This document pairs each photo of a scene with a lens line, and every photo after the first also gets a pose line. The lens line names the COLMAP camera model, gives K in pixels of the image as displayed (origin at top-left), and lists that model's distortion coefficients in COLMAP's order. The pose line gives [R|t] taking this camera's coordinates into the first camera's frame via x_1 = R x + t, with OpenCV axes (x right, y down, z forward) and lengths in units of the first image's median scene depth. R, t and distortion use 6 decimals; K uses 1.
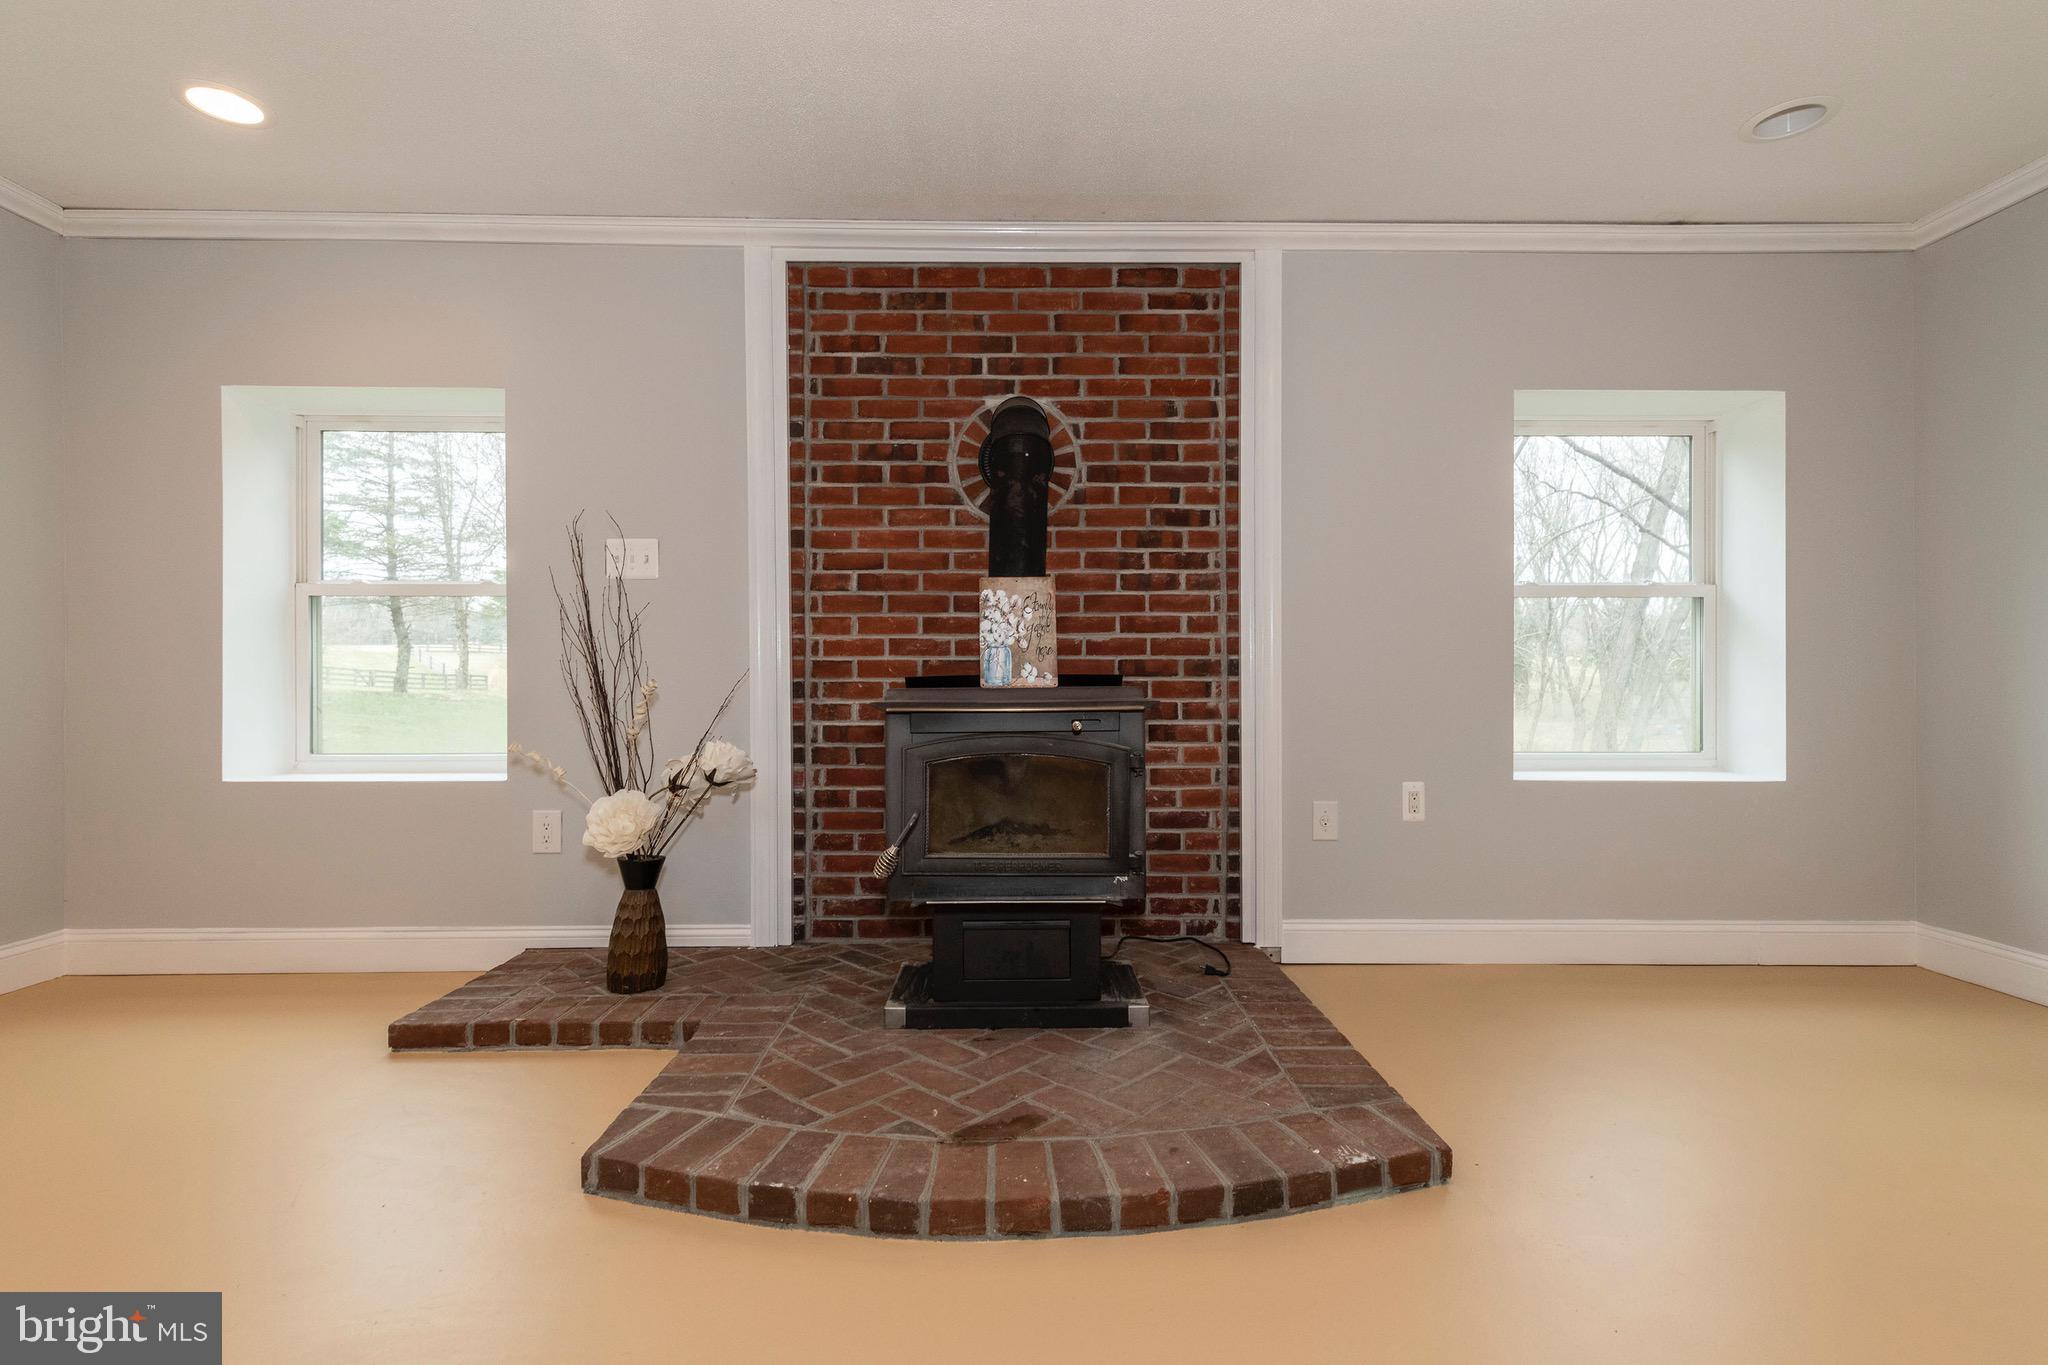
lens RADIAL K [[955.2, 0, 1026.7], [0, 955.2, 678.4], [0, 0, 1]] dist [0.003594, -0.000102]
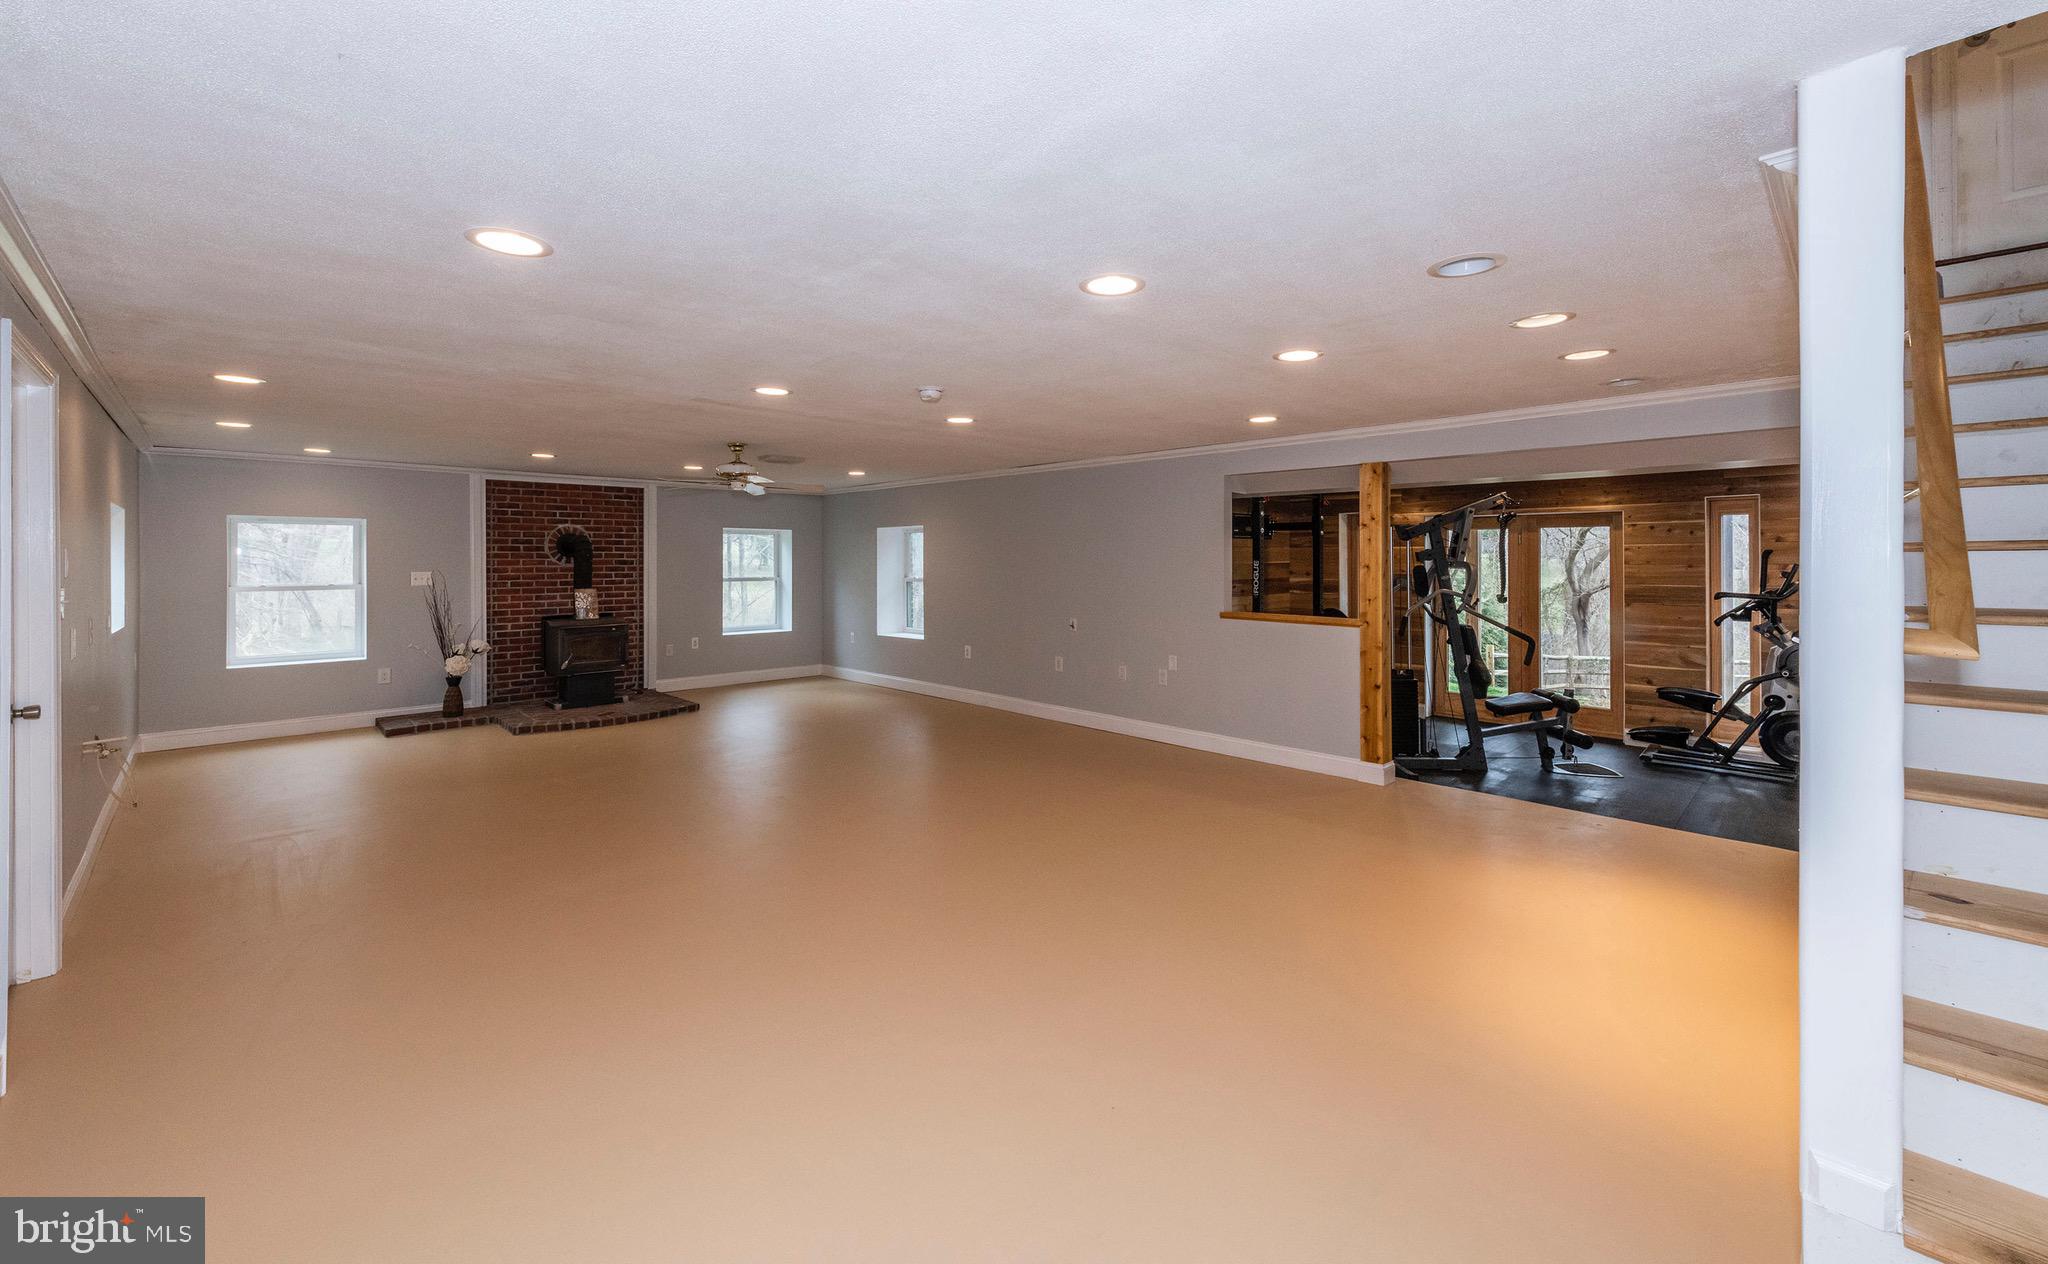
lens RADIAL K [[814.9, 0, 1030.6], [0, 814.9, 558.5], [0, 0, 1]] dist [0.001794, 0.000124]
pose [[0.725560, 0.000163, 0.688159, -0.767965], [-0.004244, 0.999982, 0.004239, -0.202133], [-0.688146, -0.005996, 0.725548, -2.033323]]
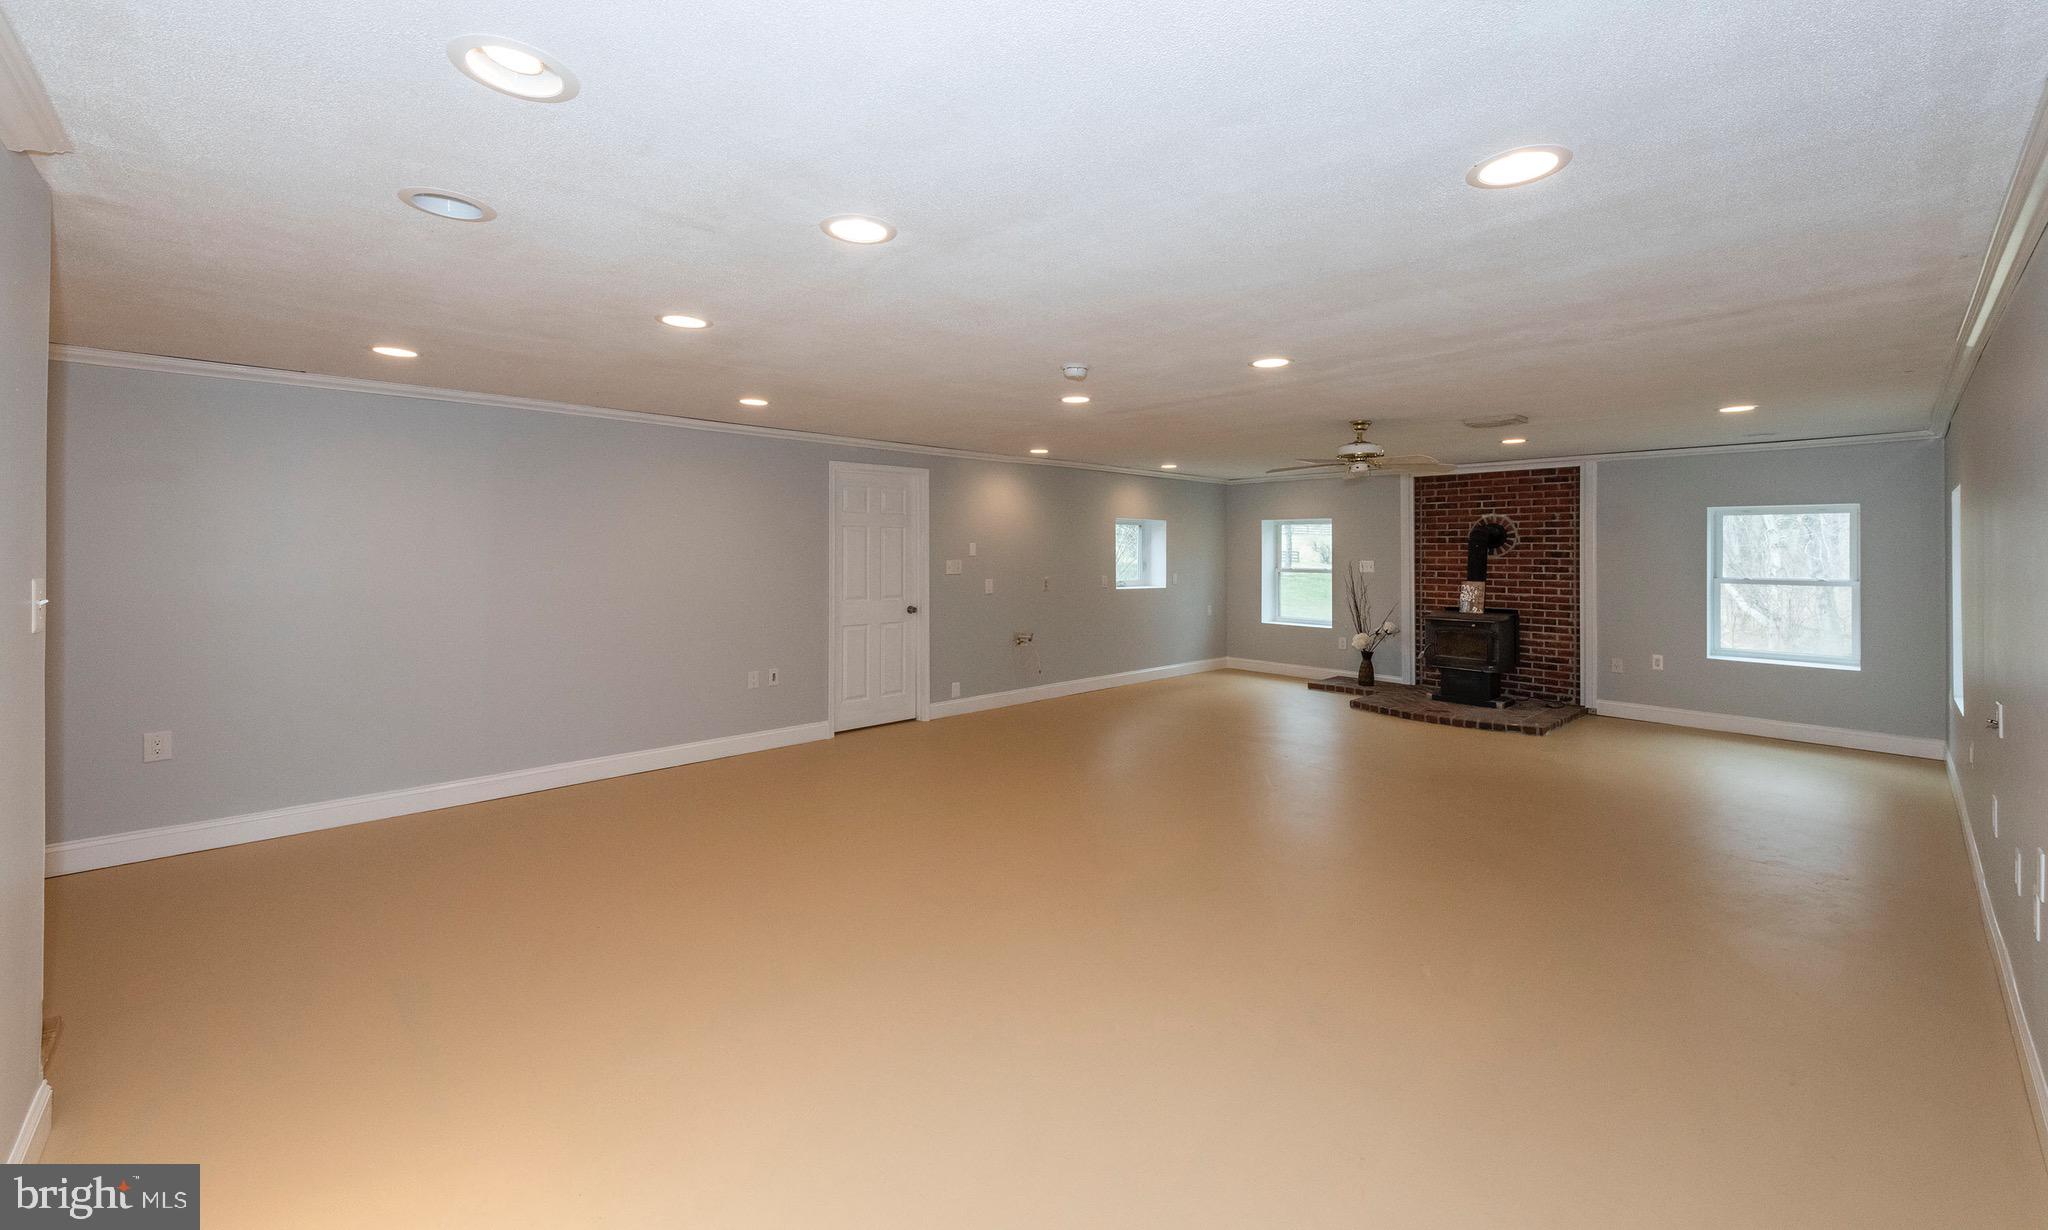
lens RADIAL K [[810.2, 0, 1019.1], [0, 810.2, 550.9], [0, 0, 1]] dist [0.017732, 0.000079]
pose [[0.668513, 0.004455, -0.743687, 0.914885], [-0.000742, 0.999986, 0.005324, -0.193863], [0.743700, -0.003008, 0.668507, -1.862831]]
